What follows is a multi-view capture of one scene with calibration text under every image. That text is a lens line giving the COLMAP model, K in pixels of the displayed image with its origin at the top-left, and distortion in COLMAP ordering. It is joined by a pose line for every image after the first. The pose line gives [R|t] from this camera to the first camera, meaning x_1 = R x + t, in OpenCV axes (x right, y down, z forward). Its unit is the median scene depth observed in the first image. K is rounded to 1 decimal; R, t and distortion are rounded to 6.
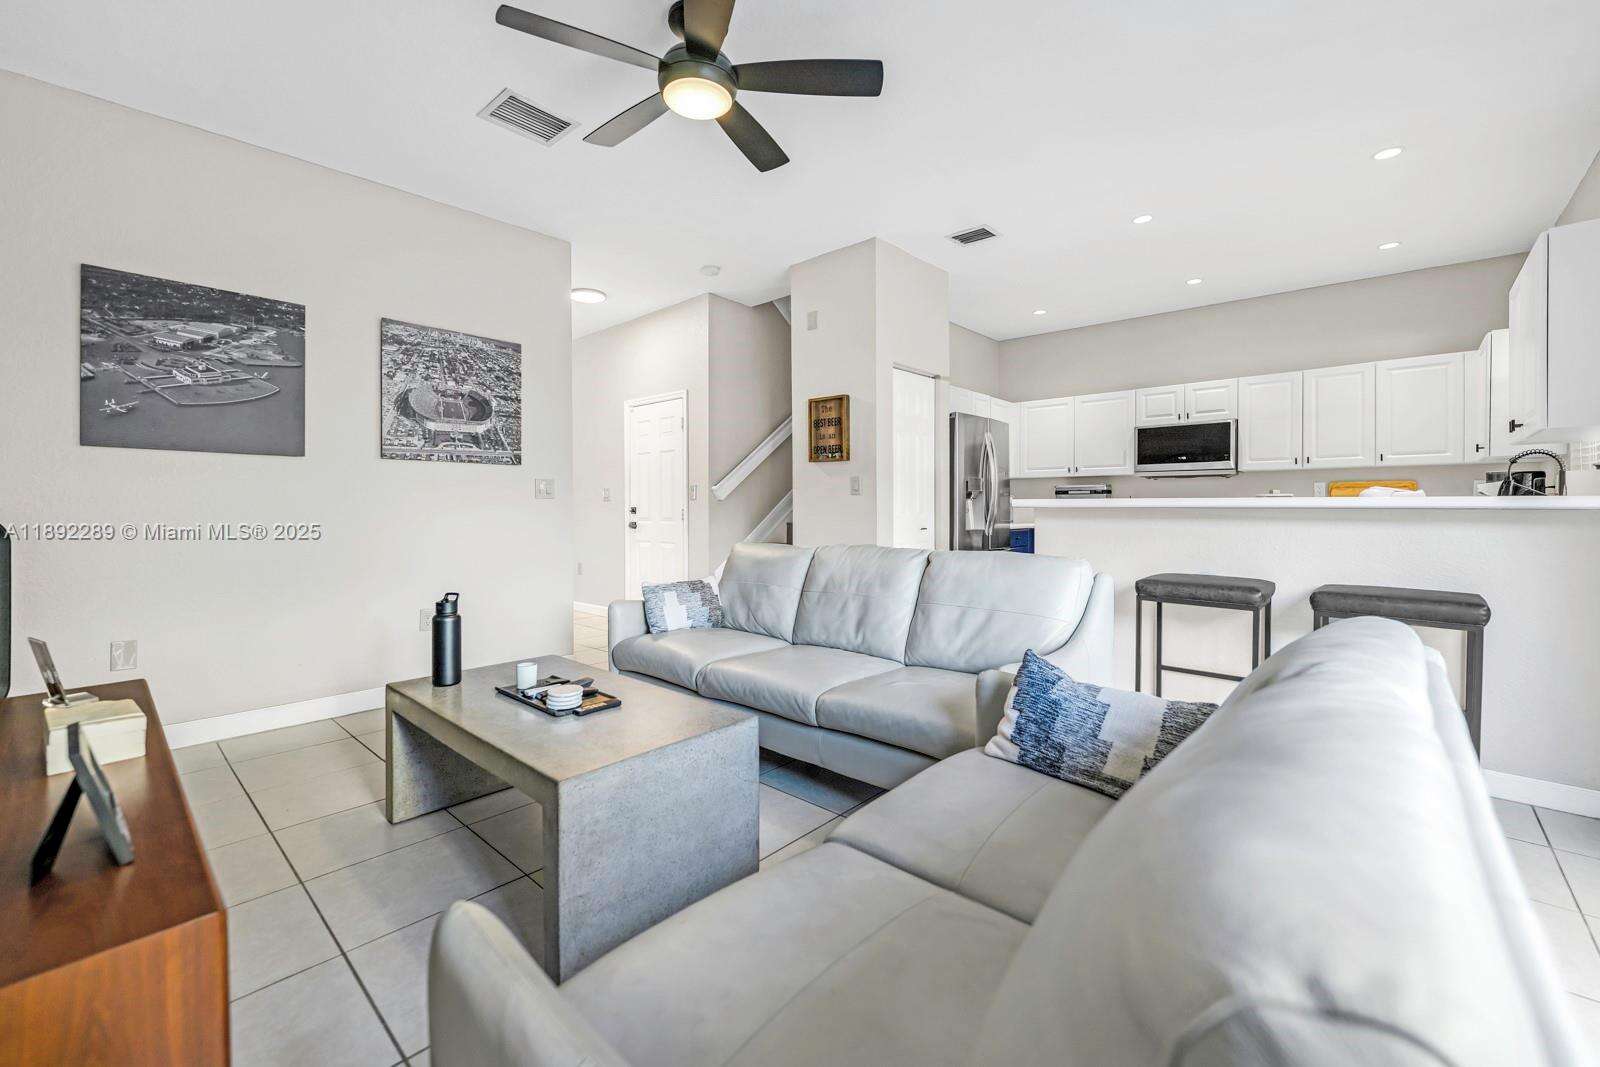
lens RADIAL K [[646.9, 0, 807.8], [0, 646.9, 507.4], [0, 0, 1]] dist [-0.002418, -0.000120]
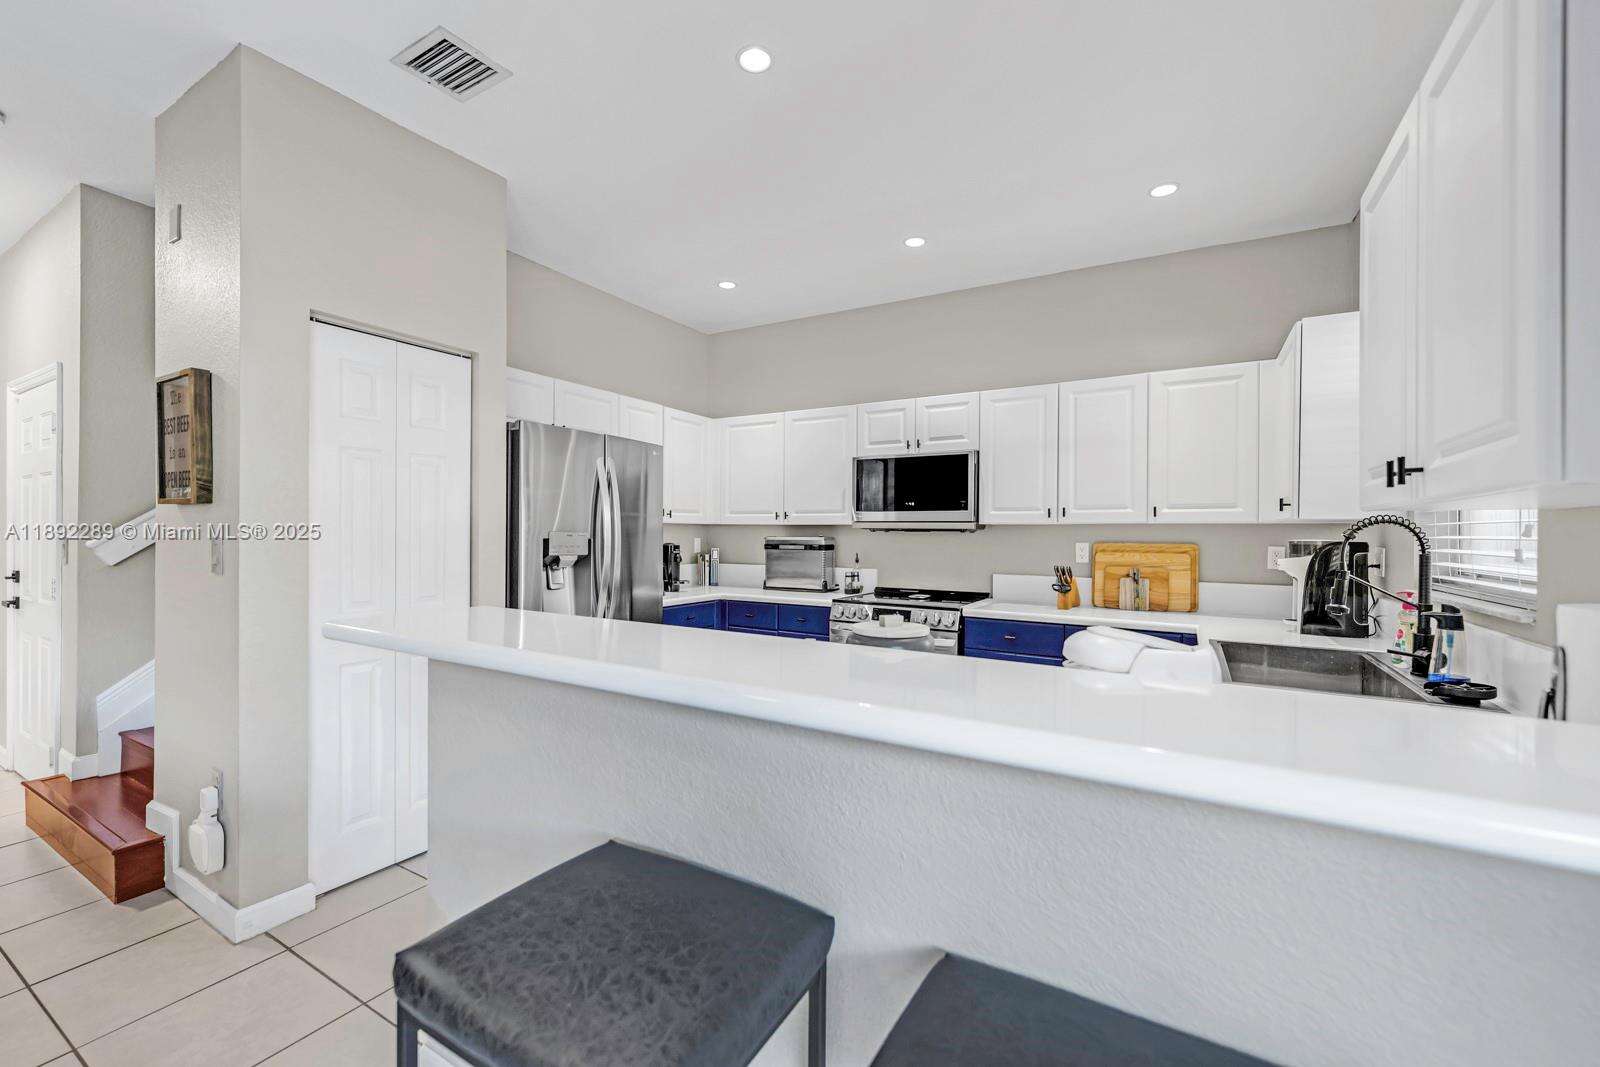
lens RADIAL K [[646.9, 0, 801.0], [0, 646.9, 532.2], [0, 0, 1]] dist [-0.002418, -0.000120]
pose [[0.978950, 0.008743, 0.203912, 0.450866], [-0.008166, 0.999960, -0.003668, -0.059409], [-0.203936, 0.001925, 0.978982, 0.479220]]
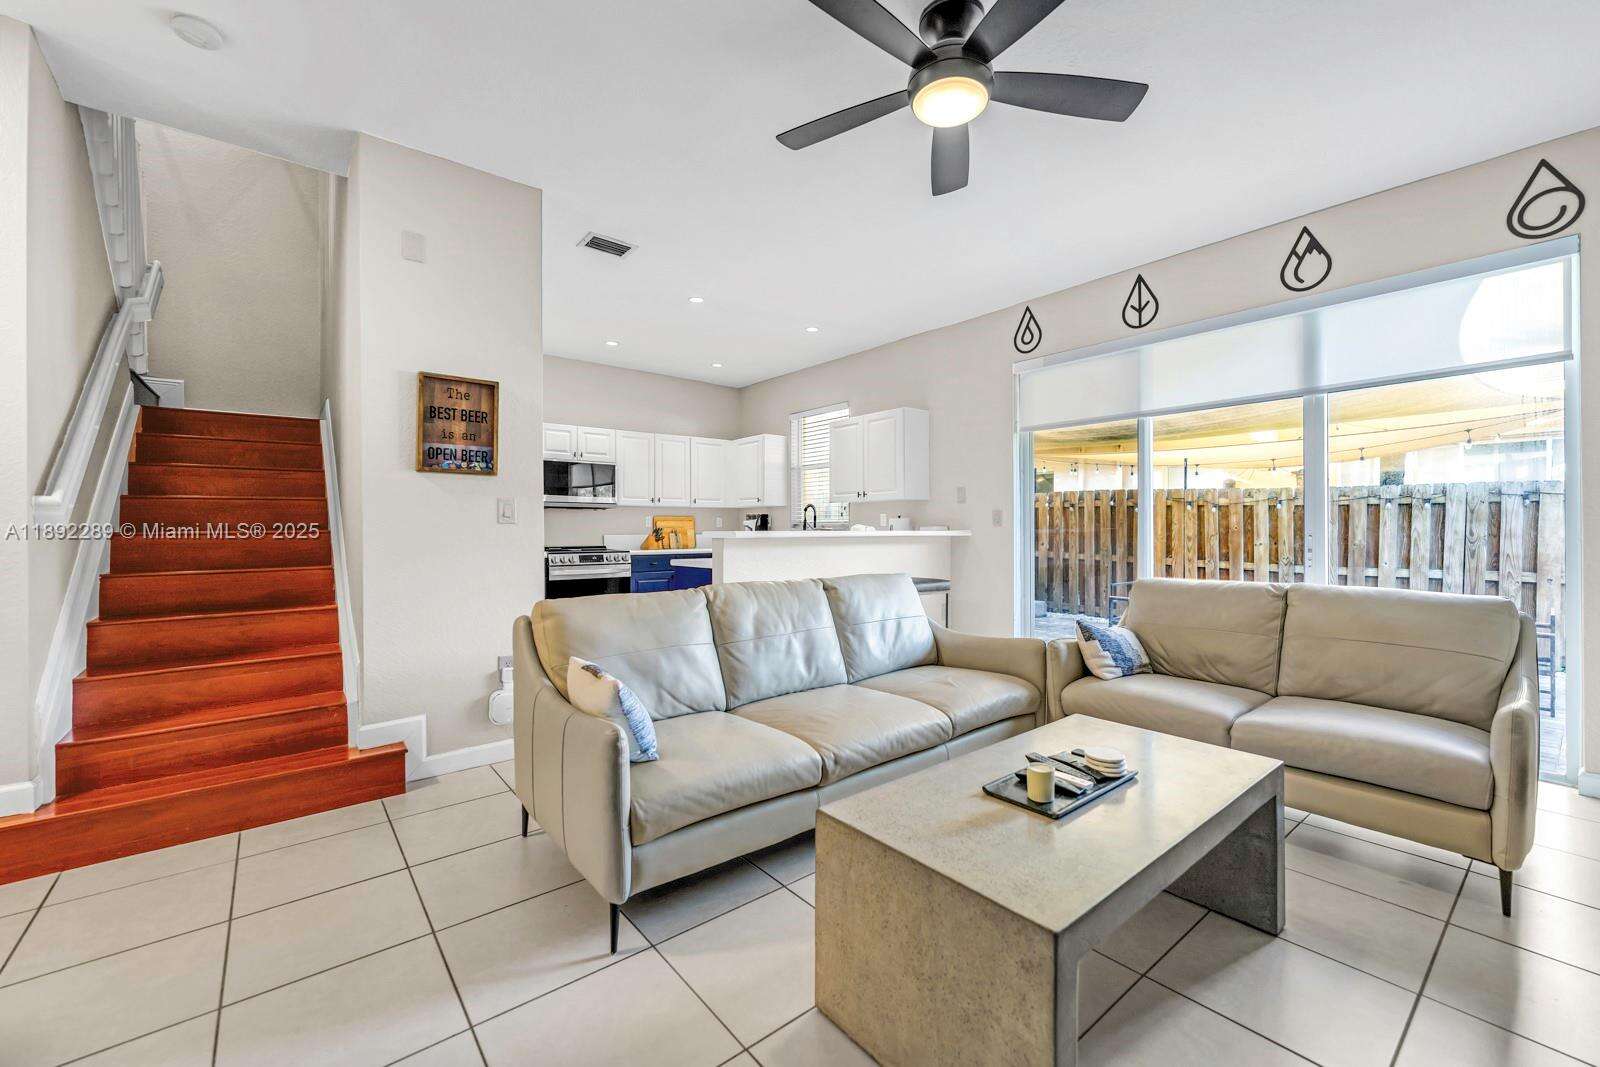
lens RADIAL K [[646.9, 0, 802.2], [0, 646.9, 520.2], [0, 0, 1]] dist [-0.002418, -0.000120]
pose [[0.152861, 0.013356, 0.988157, -0.656880], [0.001890, 0.999903, -0.013807, -0.014103], [-0.988246, 0.003979, 0.152821, 0.625970]]
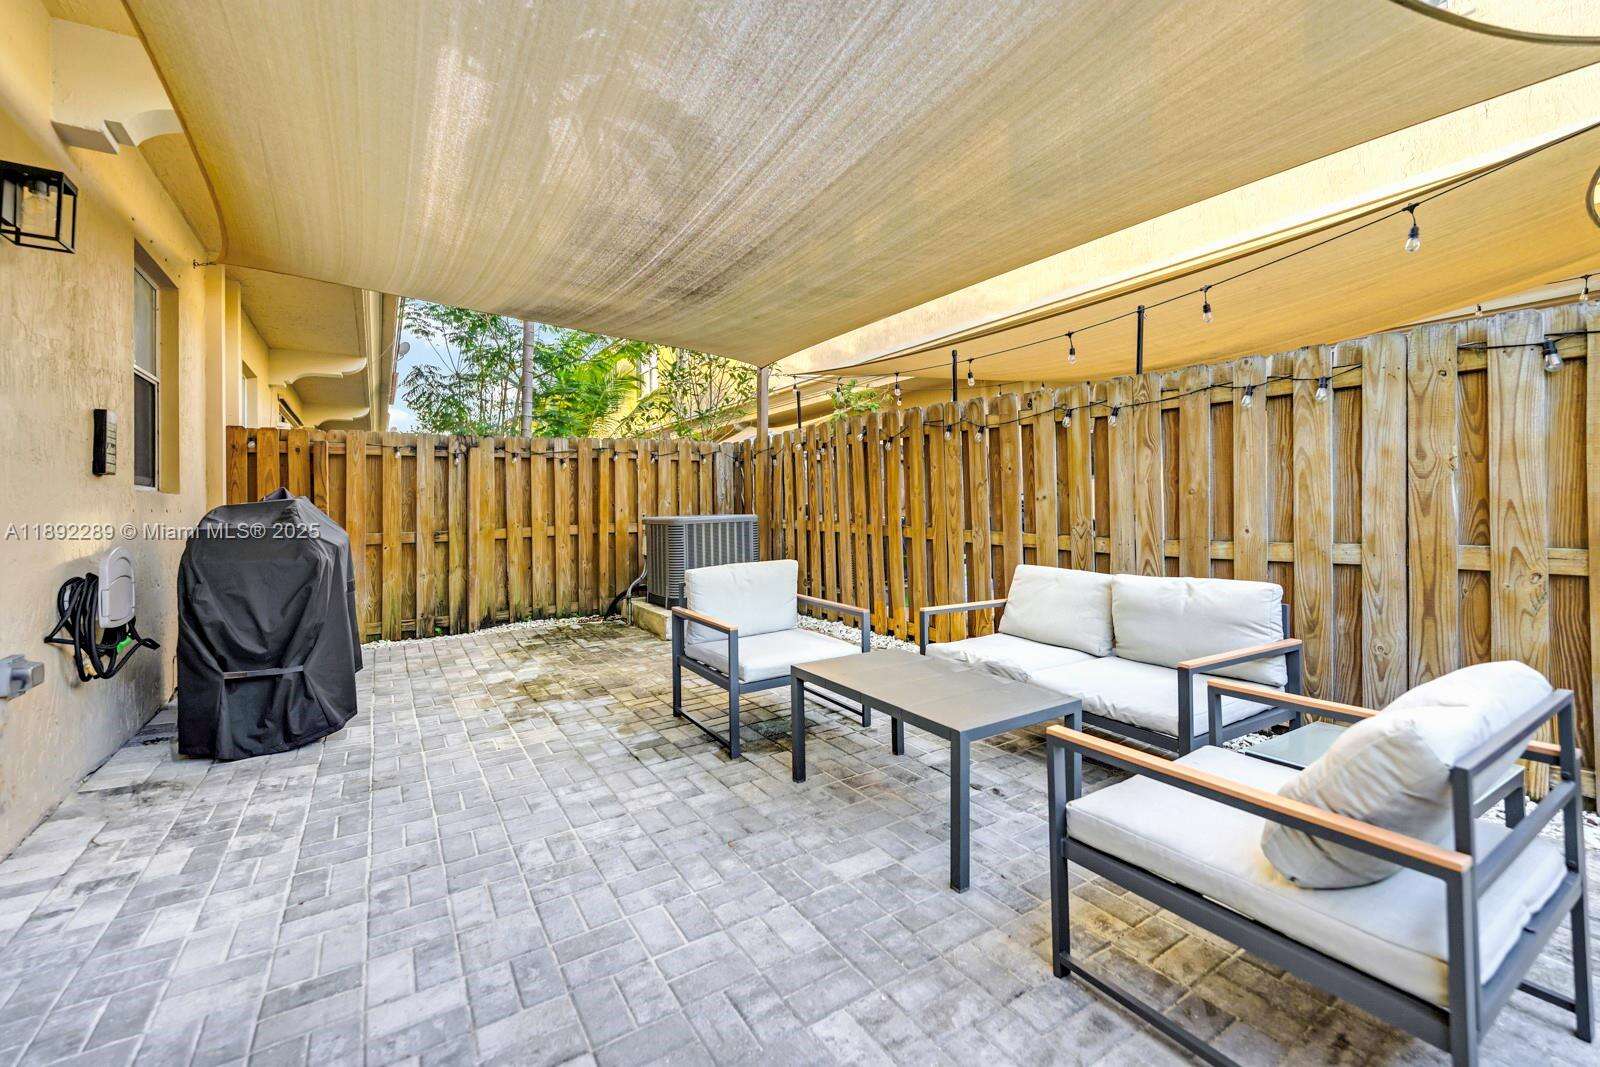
lens RADIAL K [[663.2, 0, 814.8], [0, 663.2, 493.9], [0, 0, 1]] dist [0.000409, -0.000462]
pose [[0.263543, 0.016495, 0.964507, 0.361223], [0.019313, 0.999563, -0.022372, 0.043058], [-0.964454, 0.024523, 0.263110, -0.343757]]
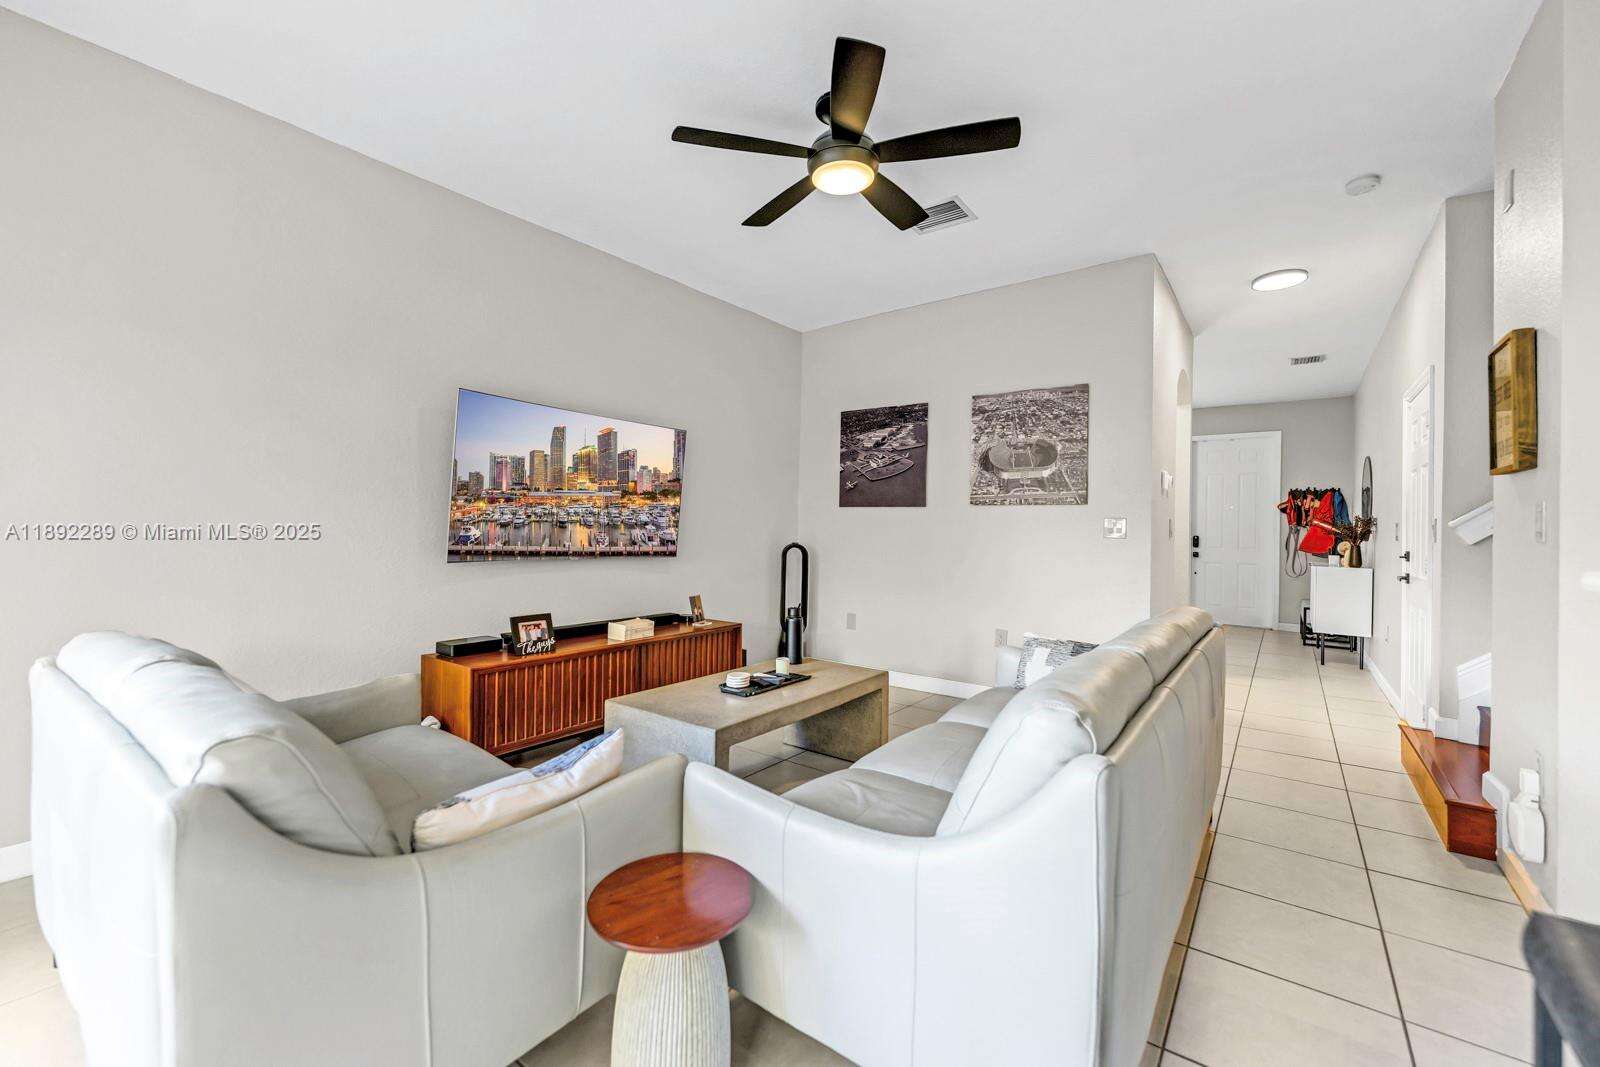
lens RADIAL K [[646.9, 0, 801.9], [0, 646.9, 527.7], [0, 0, 1]] dist [-0.002418, -0.000120]
pose [[0.090223, 0.003001, -0.995917, 0.532975], [-0.017867, 0.999839, 0.001395, -0.023639], [0.995761, 0.017668, 0.090262, 0.489052]]
